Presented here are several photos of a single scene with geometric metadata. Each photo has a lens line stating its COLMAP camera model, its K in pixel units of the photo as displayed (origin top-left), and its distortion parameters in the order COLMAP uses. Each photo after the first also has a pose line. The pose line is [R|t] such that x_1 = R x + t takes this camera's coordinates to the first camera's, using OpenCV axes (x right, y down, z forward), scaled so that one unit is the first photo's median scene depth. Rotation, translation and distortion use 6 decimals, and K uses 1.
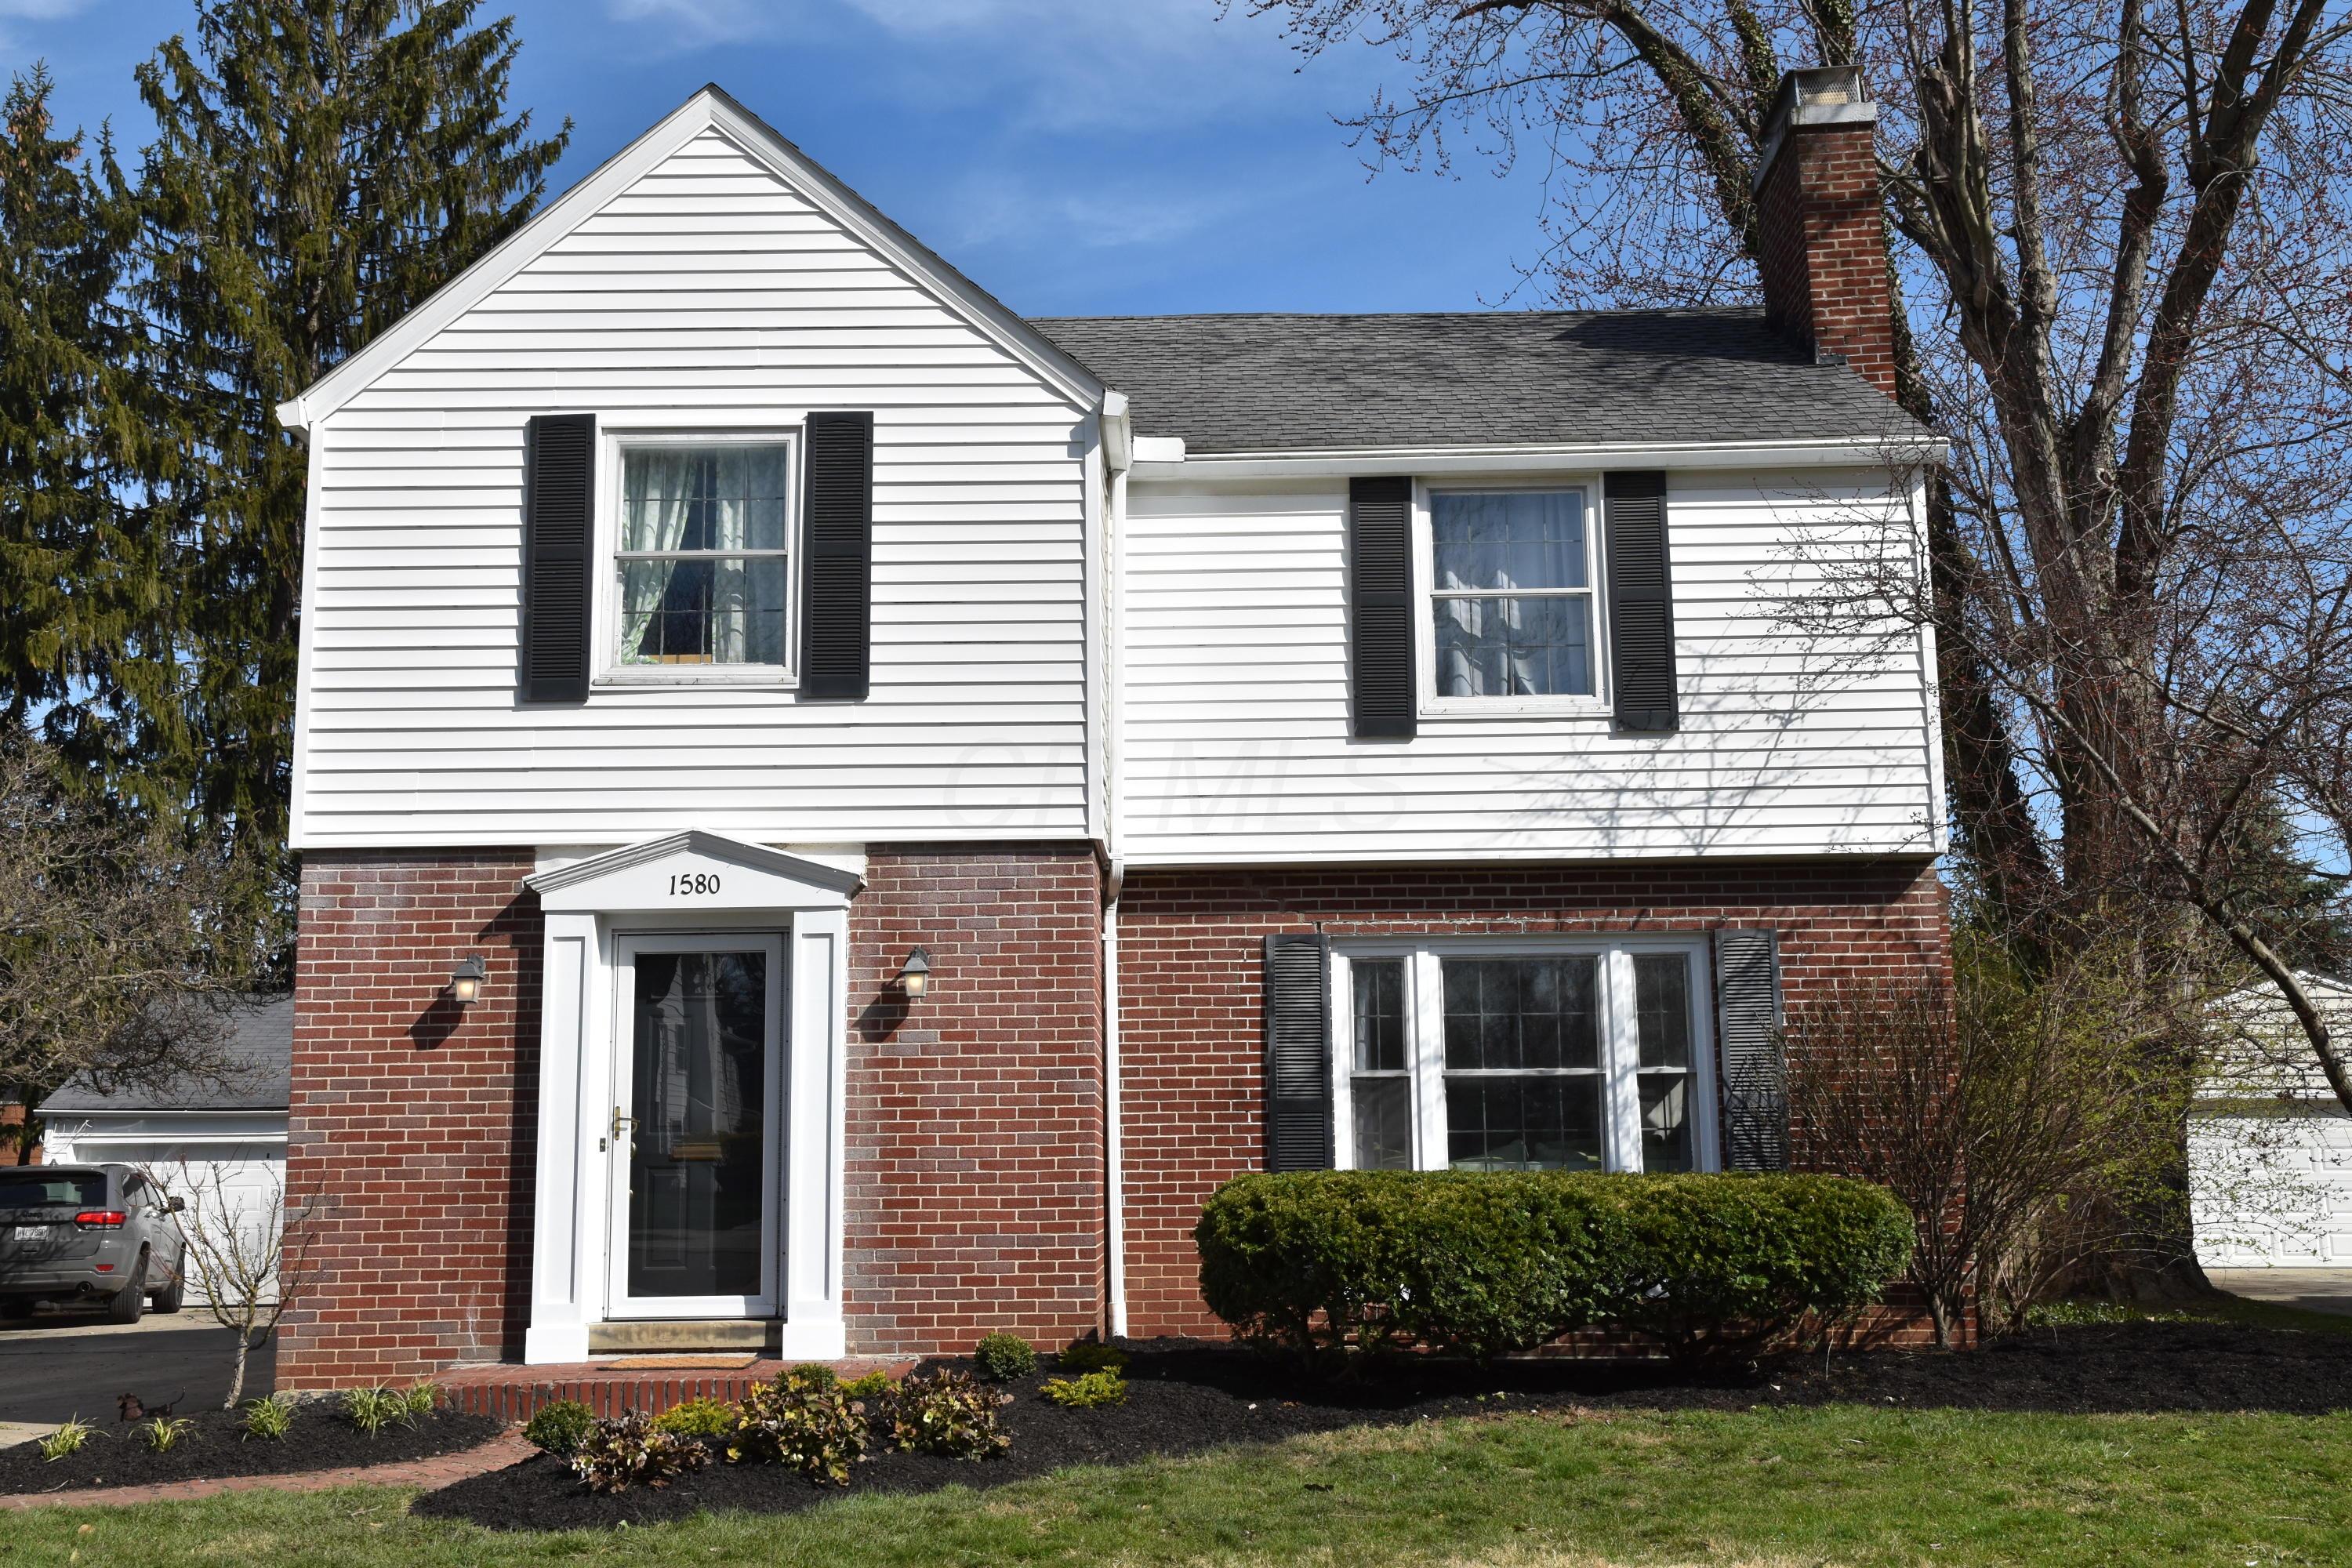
lens RADIAL K [[2296.9, 0, 1176.0], [0, 2296.9, 784.0], [0, 0, 1]] dist [-0.032462, 0.154398]
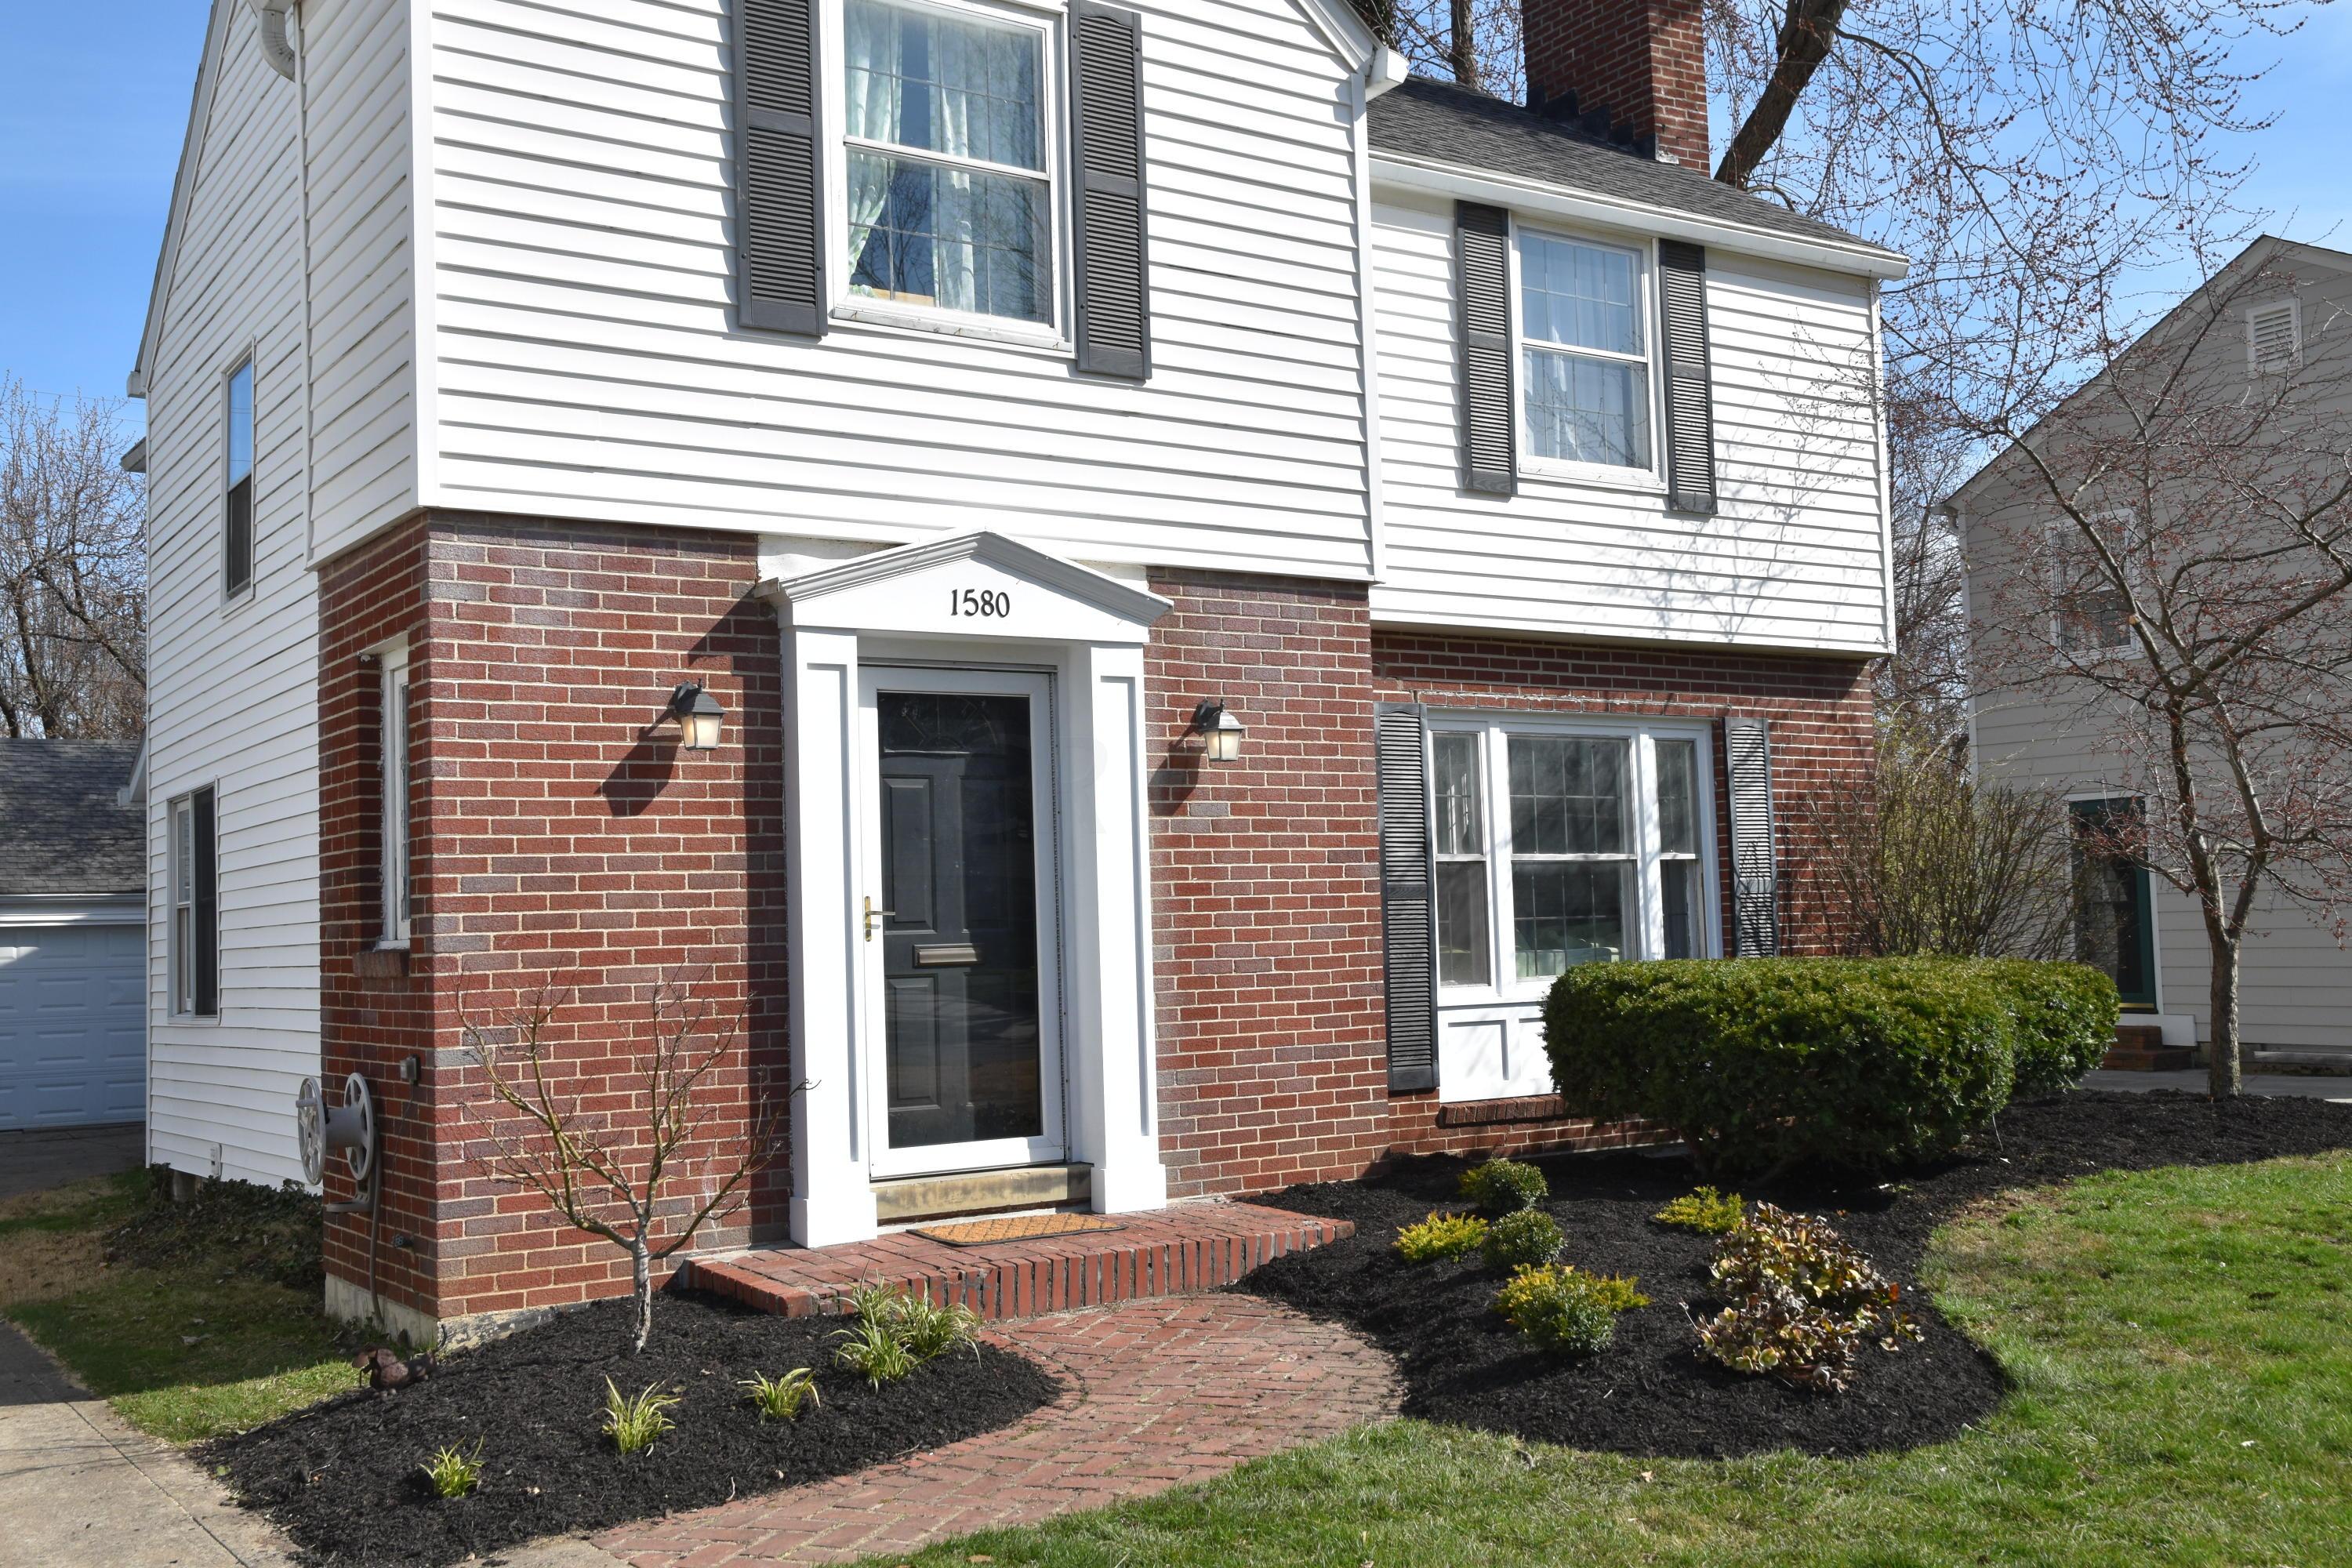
lens RADIAL K [[2296.9, 0, 1176.0], [0, 2296.9, 784.0], [0, 0, 1]] dist [-0.032462, 0.154398]
pose [[0.824159, 0.024045, 0.565847, -0.574921], [-0.075569, 0.994833, 0.067794, 0.046294], [-0.561294, -0.098634, 0.821718, 0.335094]]
